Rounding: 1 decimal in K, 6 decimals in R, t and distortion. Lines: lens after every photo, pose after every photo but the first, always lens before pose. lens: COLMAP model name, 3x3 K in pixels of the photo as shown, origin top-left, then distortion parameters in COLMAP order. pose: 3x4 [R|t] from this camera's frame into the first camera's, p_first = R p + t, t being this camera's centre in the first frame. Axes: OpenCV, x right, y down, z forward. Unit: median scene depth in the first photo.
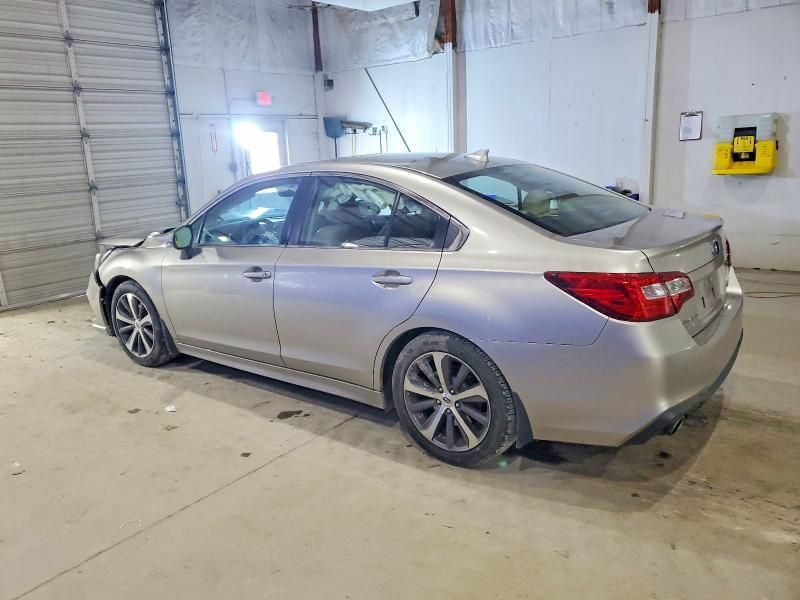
lens RADIAL K [[619.6, 0, 400.0], [0, 619.6, 300.0], [0, 0, 1]] dist [0.011311, 0.007278]
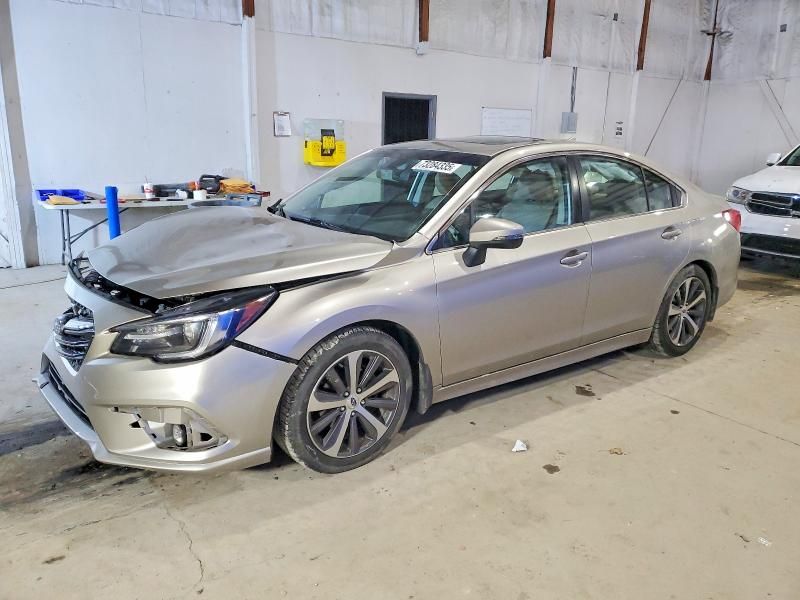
lens RADIAL K [[642.6, 0, 400.2], [0, 642.6, 271.0], [0, 0, 1]] dist [-0.001374, 0.001401]
pose [[0.259721, -0.141150, 0.955312, -1.069822], [0.202878, 0.975158, 0.088926, -0.132548], [-0.944132, 0.170716, 0.281906, 0.859602]]
